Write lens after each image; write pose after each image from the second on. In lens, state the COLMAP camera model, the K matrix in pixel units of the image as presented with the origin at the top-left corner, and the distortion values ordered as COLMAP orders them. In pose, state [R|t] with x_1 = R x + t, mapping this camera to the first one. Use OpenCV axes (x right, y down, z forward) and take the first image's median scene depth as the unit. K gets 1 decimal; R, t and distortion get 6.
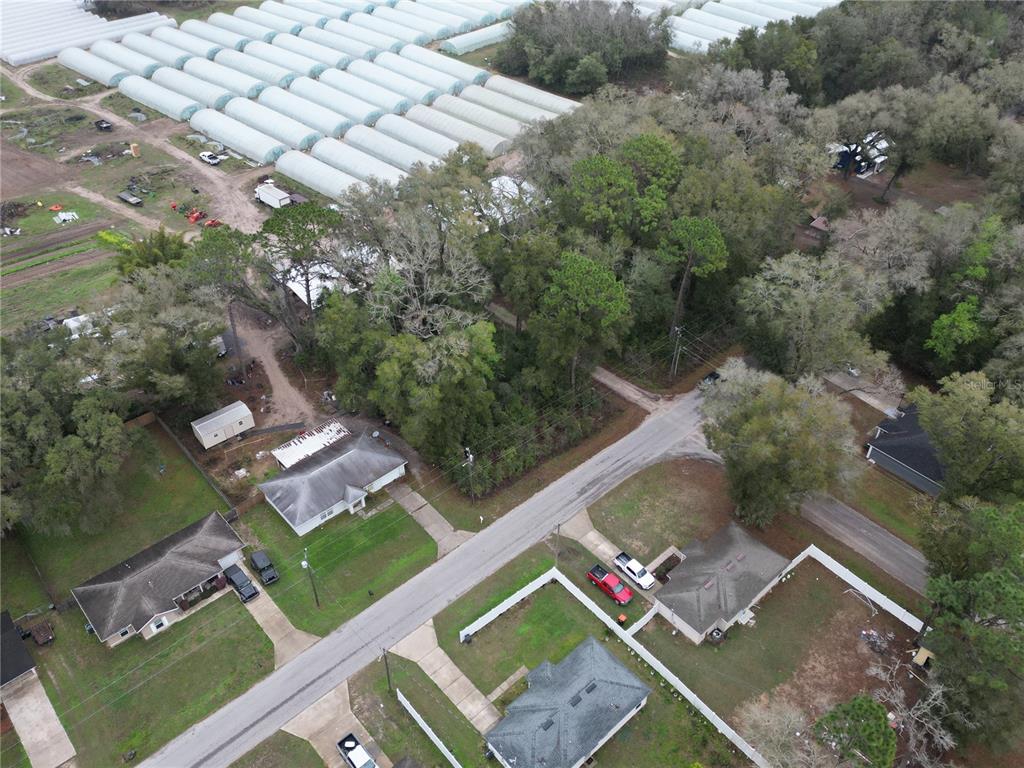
lens RADIAL K [[821.1, 0, 512.0], [0, 821.1, 384.0], [0, 0, 1]] dist [0.077428, -0.083795]
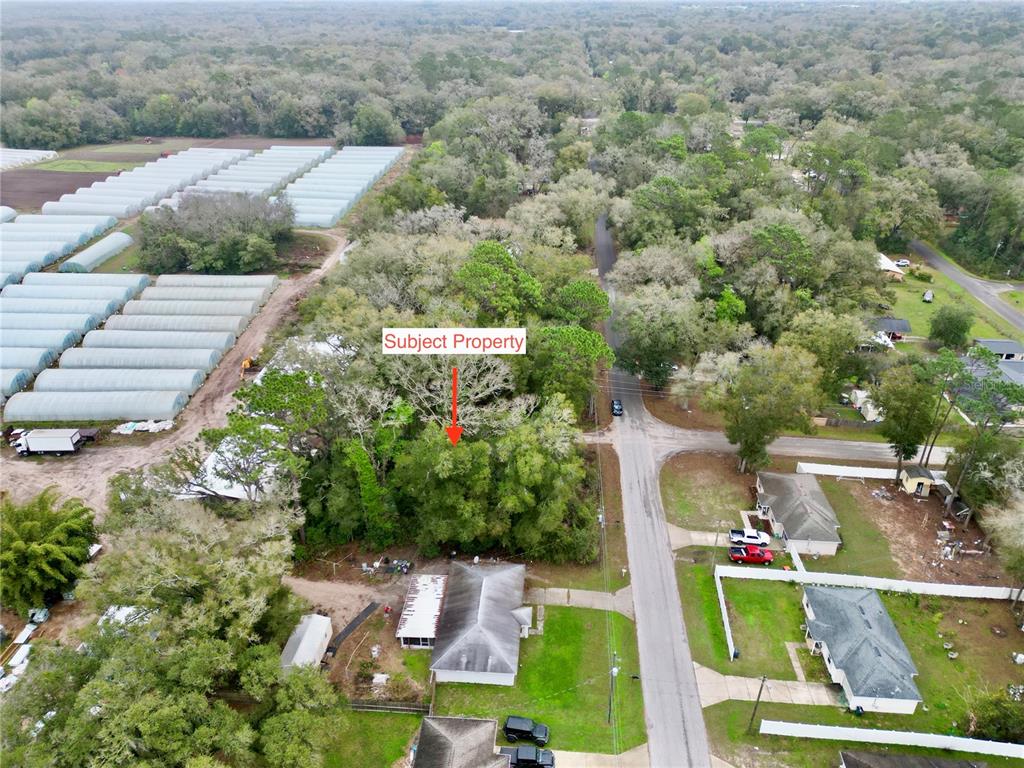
lens RADIAL K [[712.1, 0, 512.0], [0, 712.1, 384.0], [0, 0, 1]] dist [0.065395, -0.057774]
pose [[0.719561, -0.326840, 0.612705, -0.573583], [0.443845, 0.895032, -0.043807, -0.065376], [-0.534073, 0.303468, 0.789096, 0.273103]]
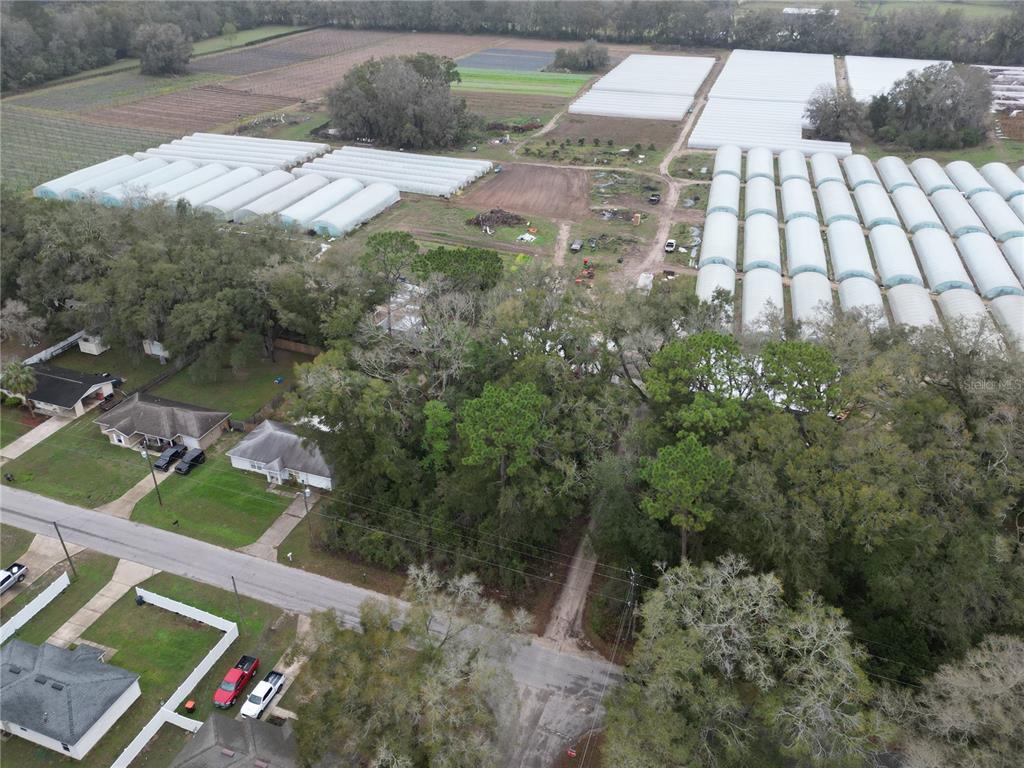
lens RADIAL K [[821.1, 0, 512.0], [0, 821.1, 384.0], [0, 0, 1]] dist [0.077428, -0.083795]
pose [[0.465344, 0.451830, -0.761121, 0.681165], [-0.571233, 0.810155, 0.131690, -0.255705], [0.676127, 0.373496, 0.635101, 0.454108]]
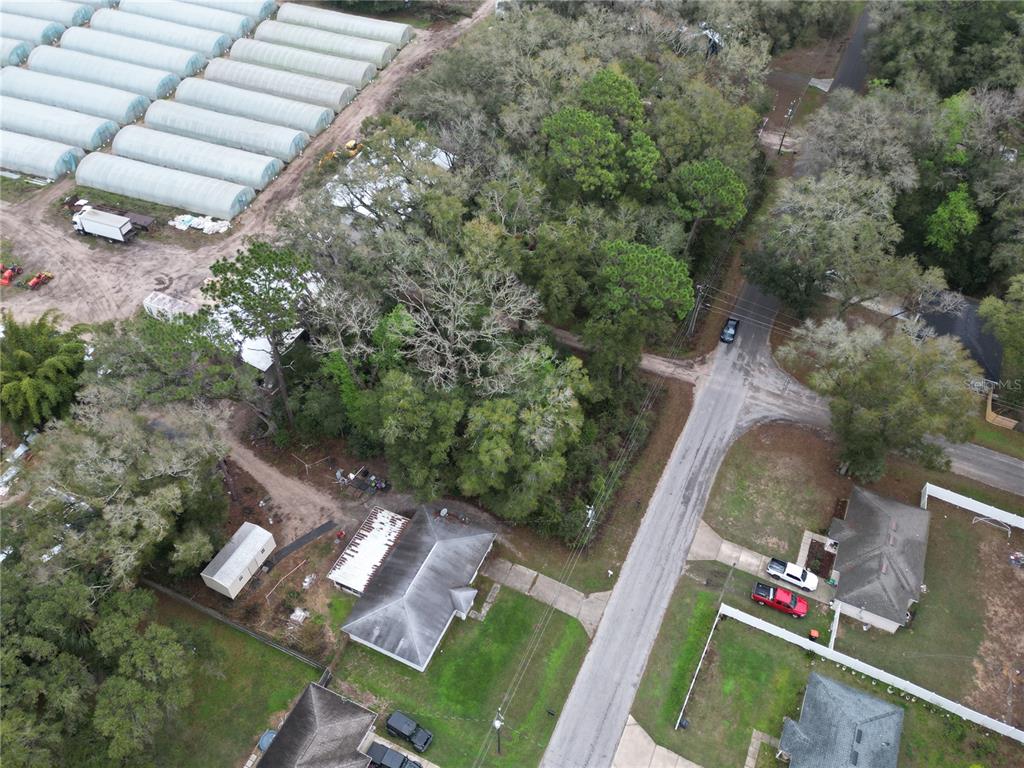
lens RADIAL K [[821.1, 0, 512.0], [0, 821.1, 384.0], [0, 0, 1]] dist [0.077428, -0.083795]
pose [[0.919309, -0.283533, 0.272909, -0.292176], [0.245064, 0.955063, 0.166728, -0.182530], [-0.307919, -0.086395, 0.947482, 0.211951]]
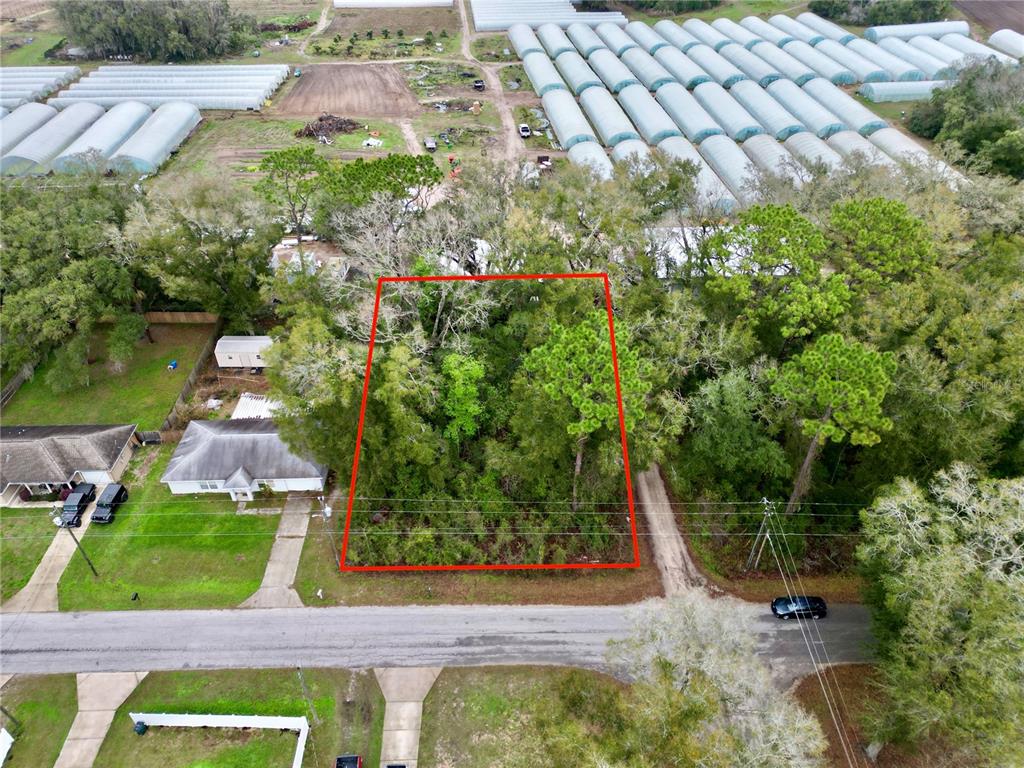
lens RADIAL K [[712.1, 0, 512.0], [0, 712.1, 384.0], [0, 0, 1]] dist [0.065395, -0.057774]
pose [[0.757852, 0.411355, -0.506406, 0.319394], [-0.417170, 0.902312, 0.108642, -0.136906], [0.501627, 0.128923, 0.855424, 0.477698]]
